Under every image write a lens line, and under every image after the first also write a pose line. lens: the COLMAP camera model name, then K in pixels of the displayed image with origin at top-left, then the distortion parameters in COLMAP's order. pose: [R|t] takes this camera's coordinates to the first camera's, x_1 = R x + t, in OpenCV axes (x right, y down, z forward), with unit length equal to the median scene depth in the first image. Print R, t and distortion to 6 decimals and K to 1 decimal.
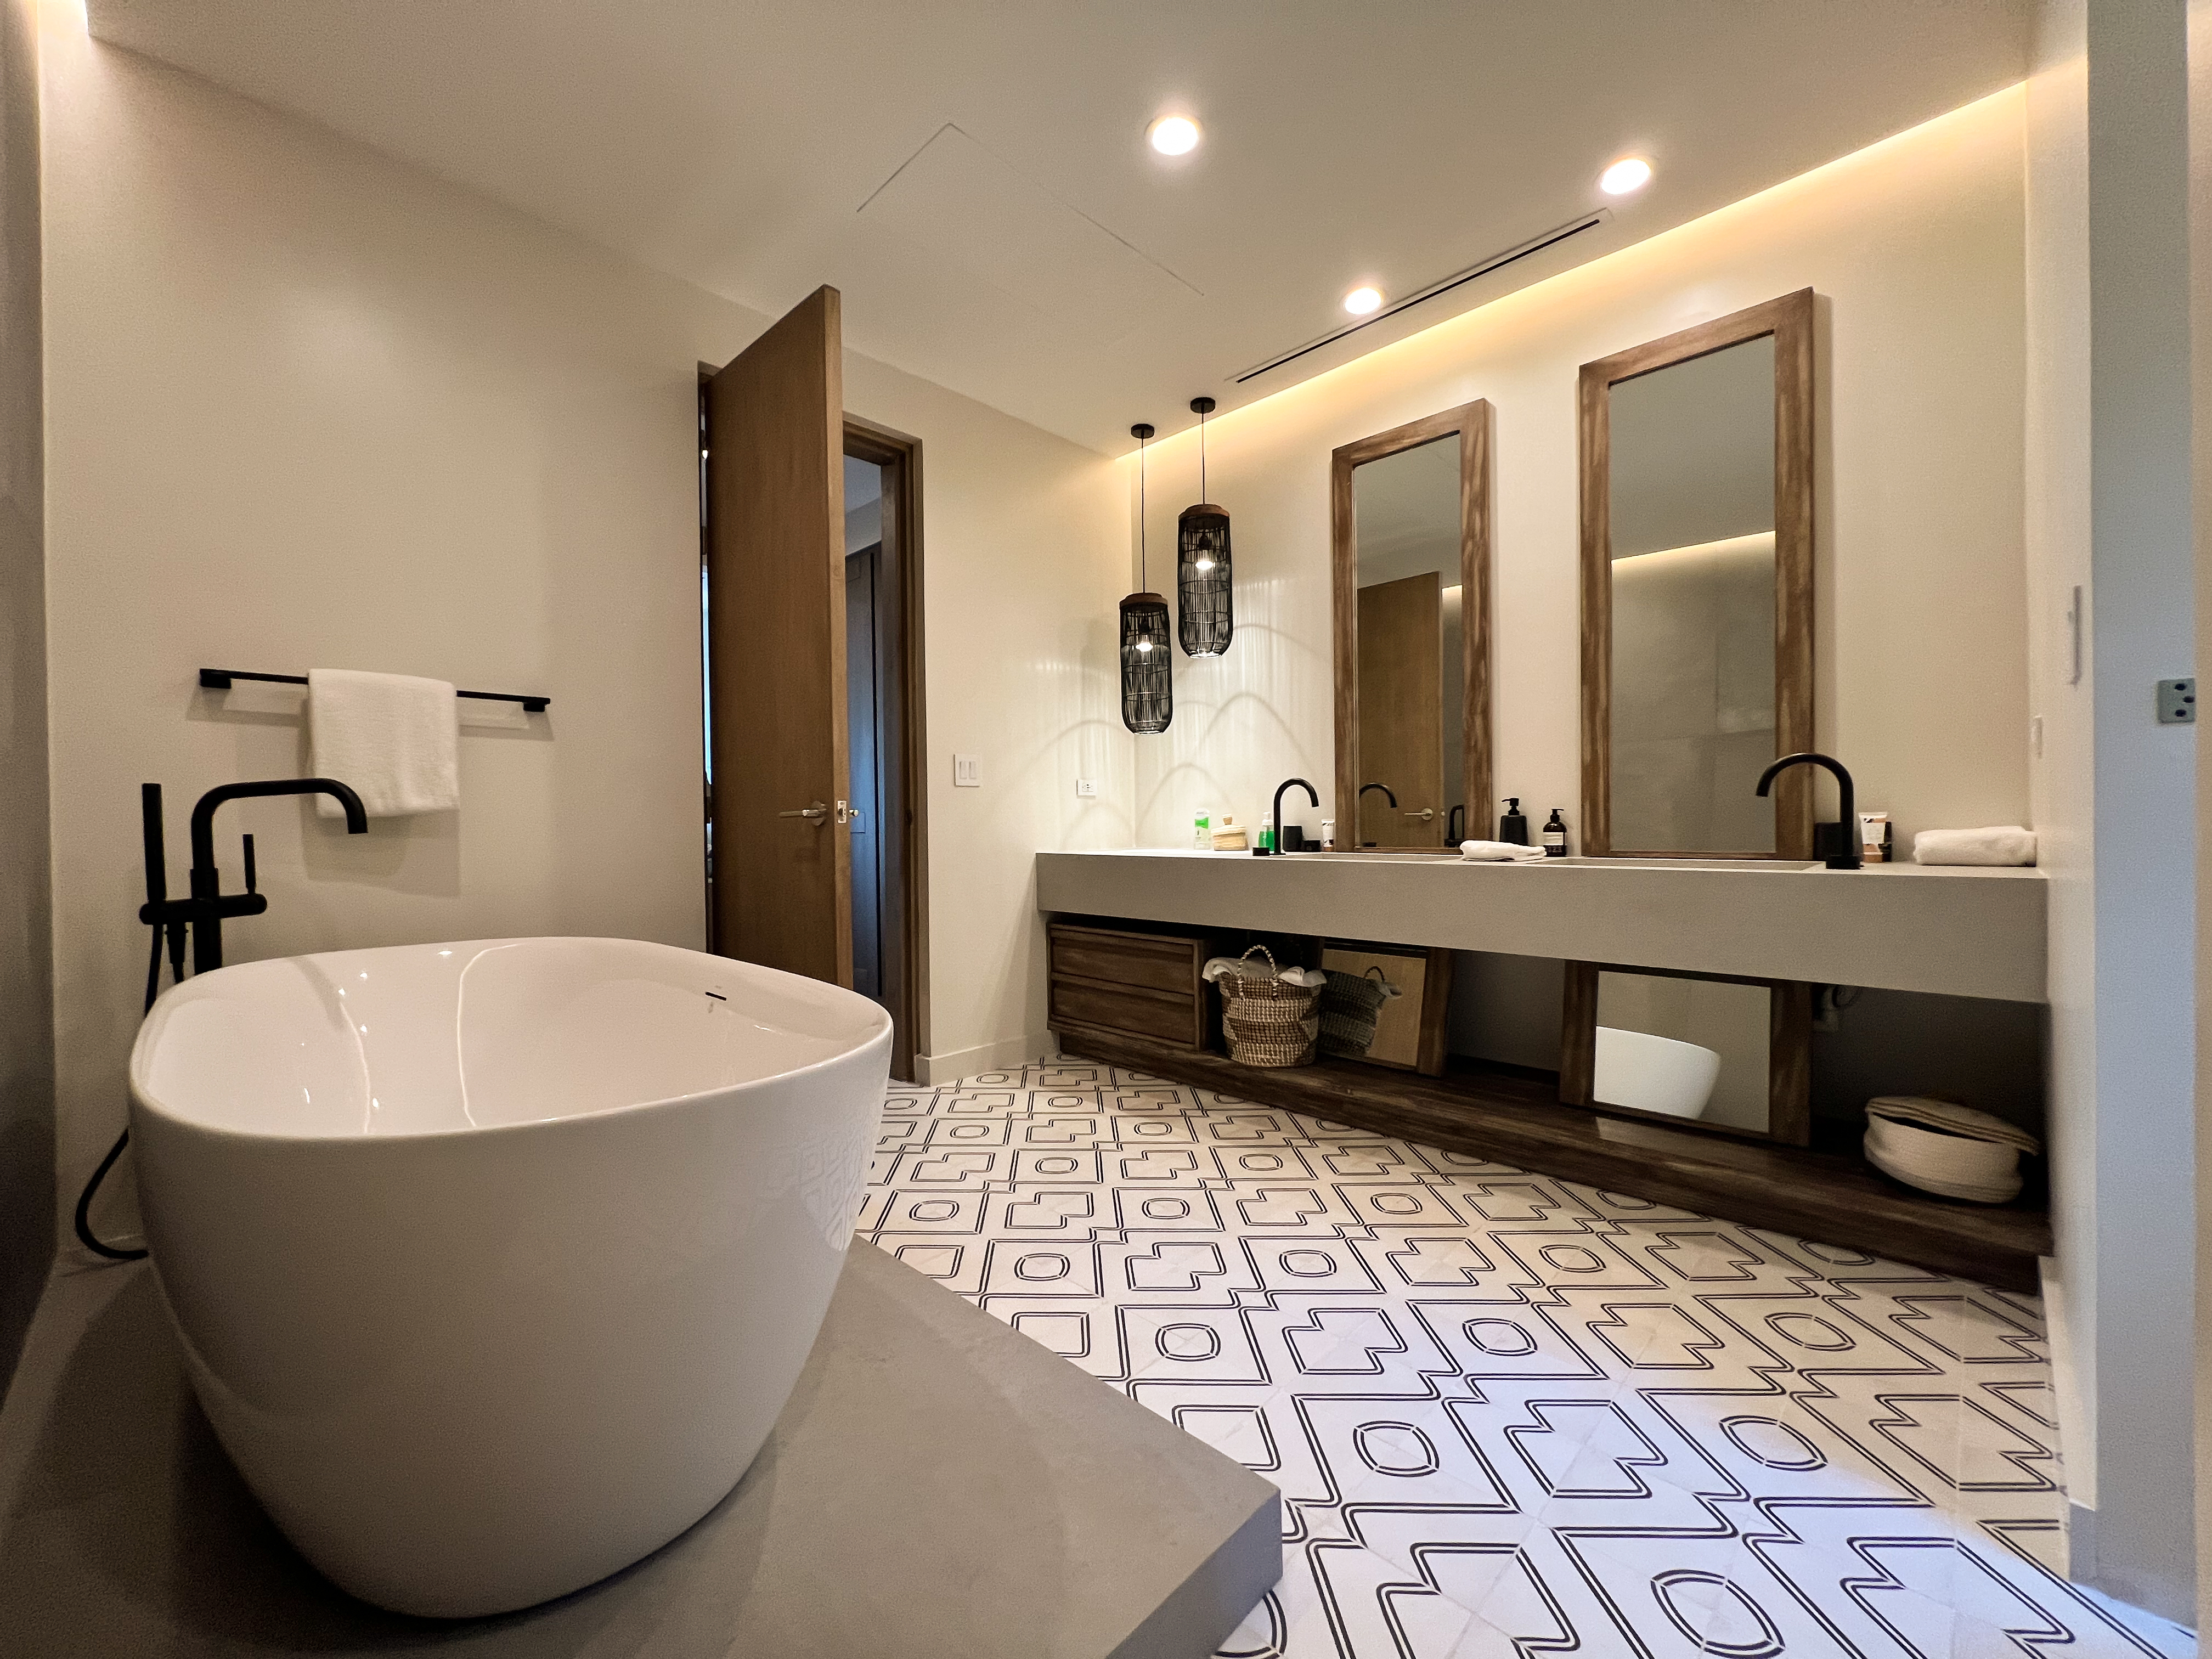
lens RADIAL K [[882.6, 0, 1106.0], [0, 882.6, 829.5], [0, 0, 1]] dist [-0.001508, 0.000369]
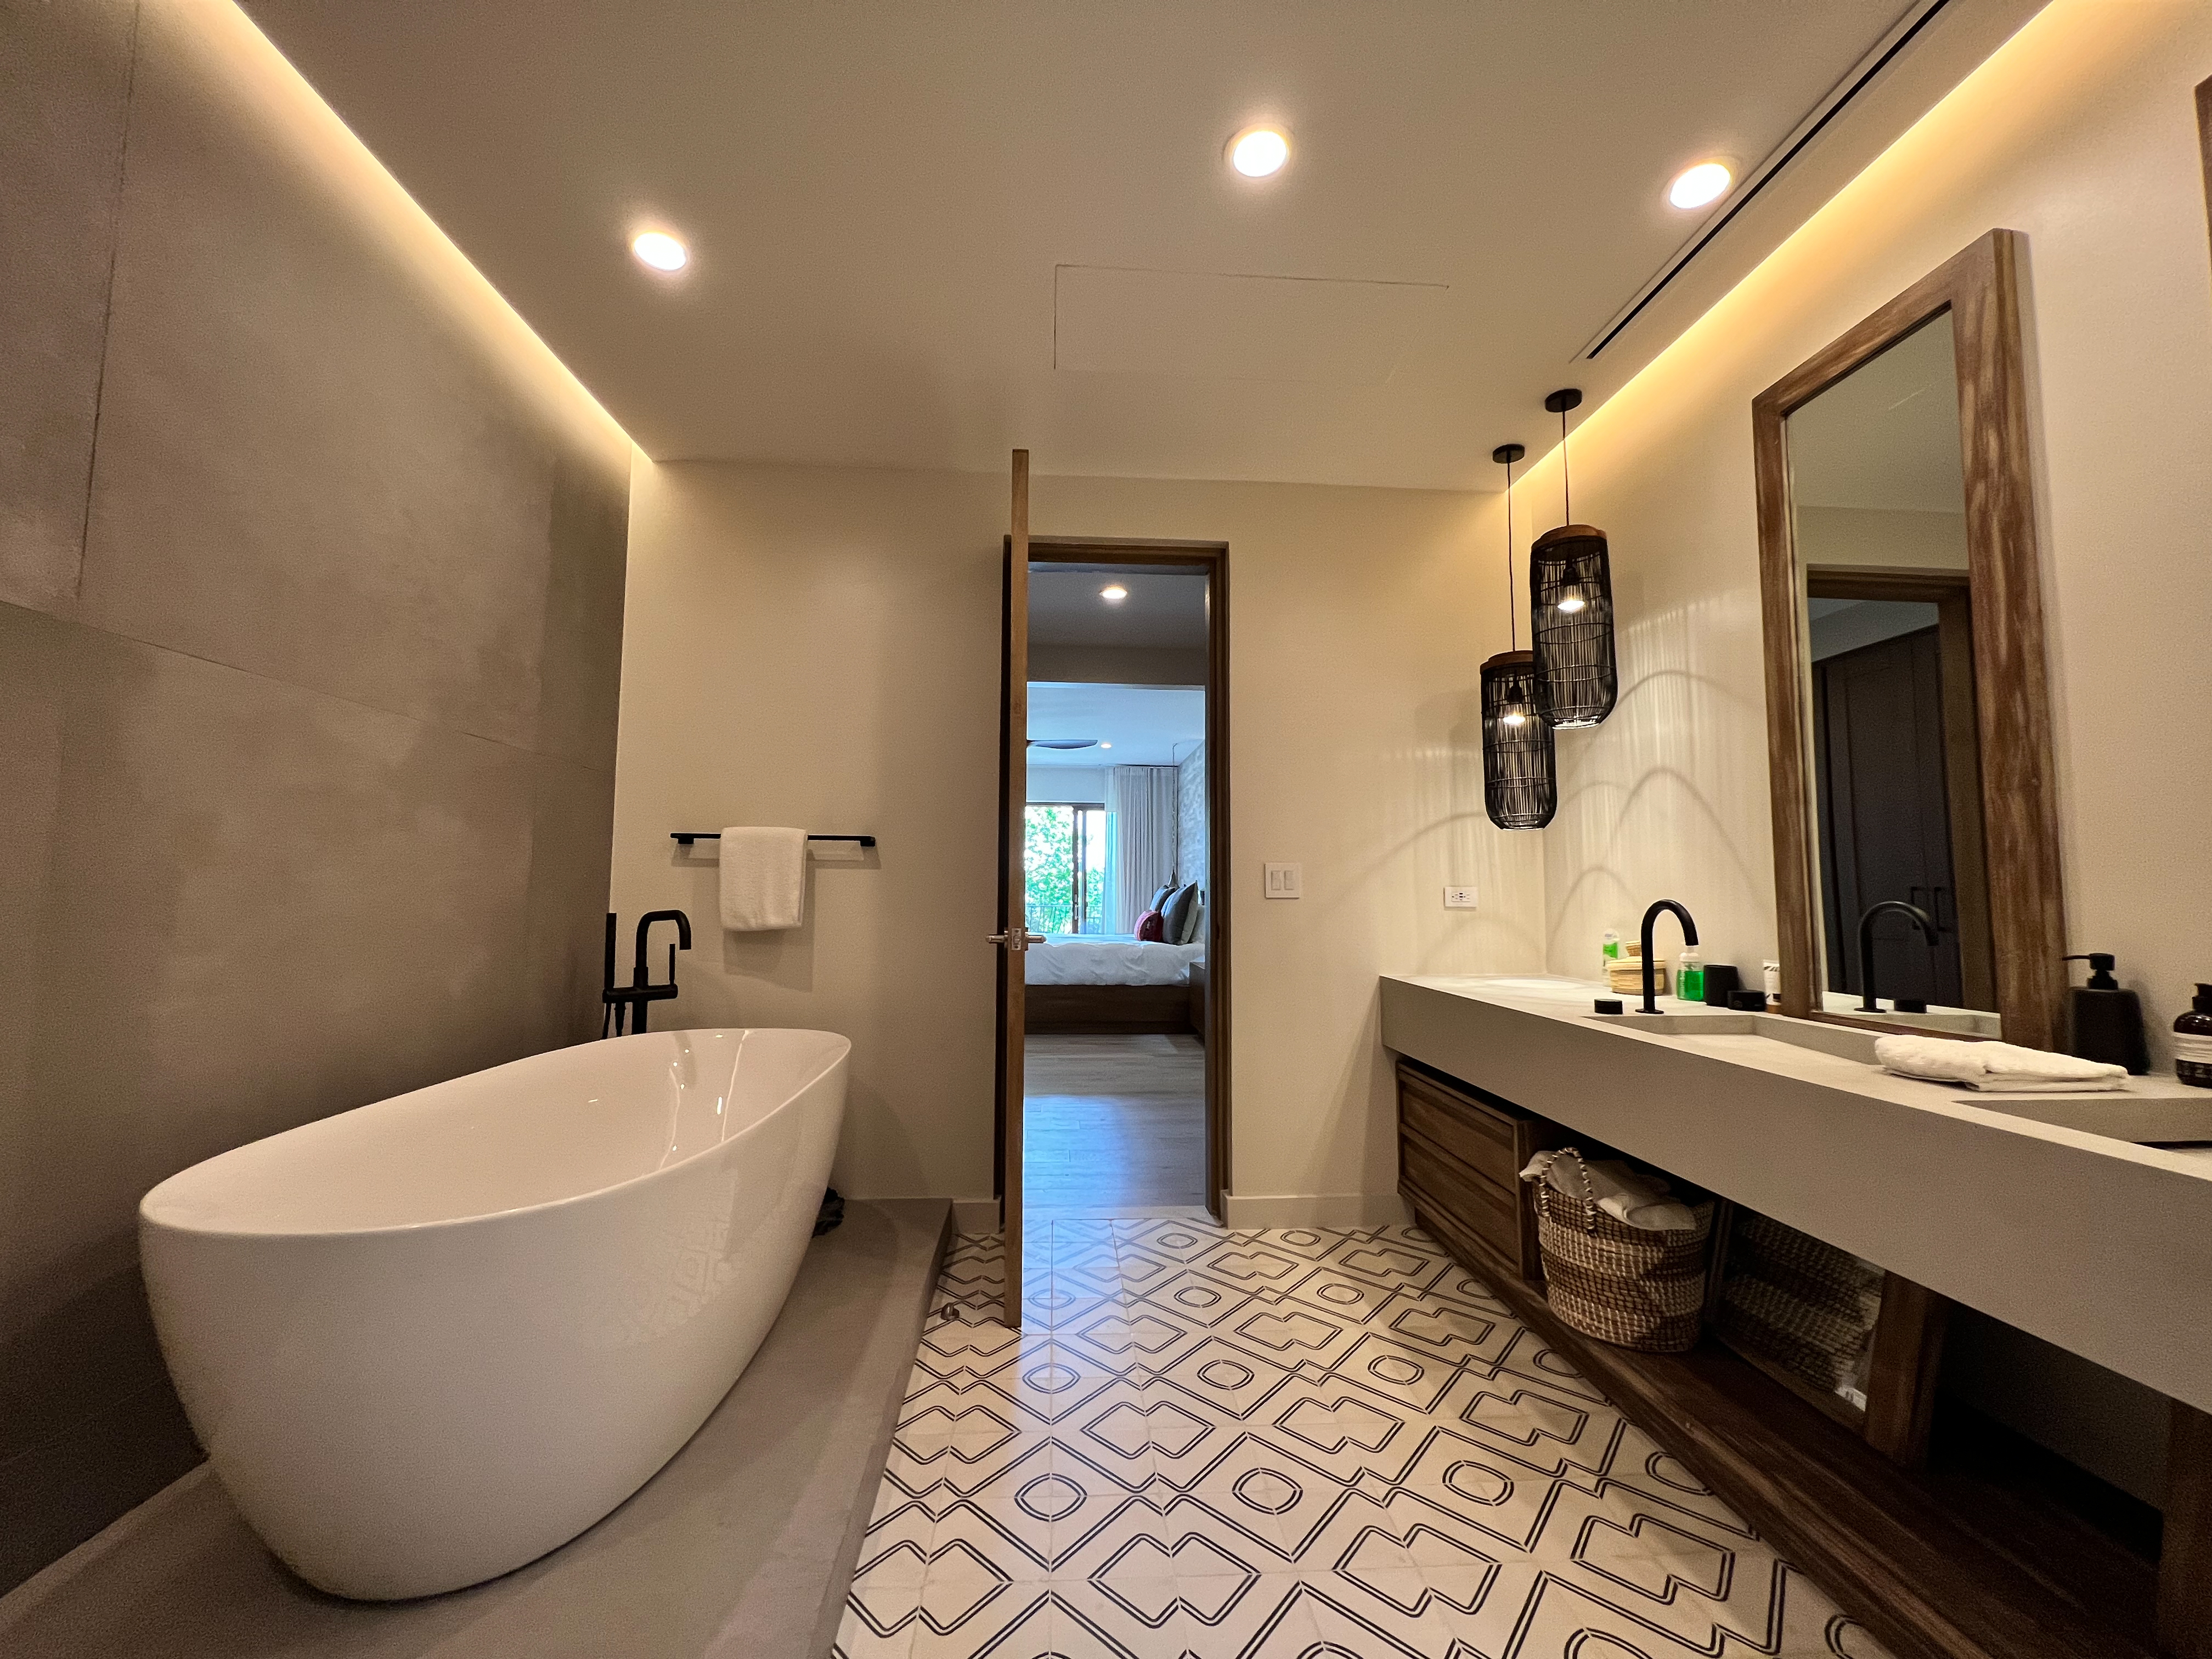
lens RADIAL K [[882.6, 0, 1106.0], [0, 882.6, 829.5], [0, 0, 1]] dist [-0.001508, 0.000369]
pose [[0.746030, -0.036058, -0.664935, 0.327191], [-0.017882, 0.997088, -0.074133, -0.051122], [0.665672, 0.067196, 0.743213, 0.207949]]
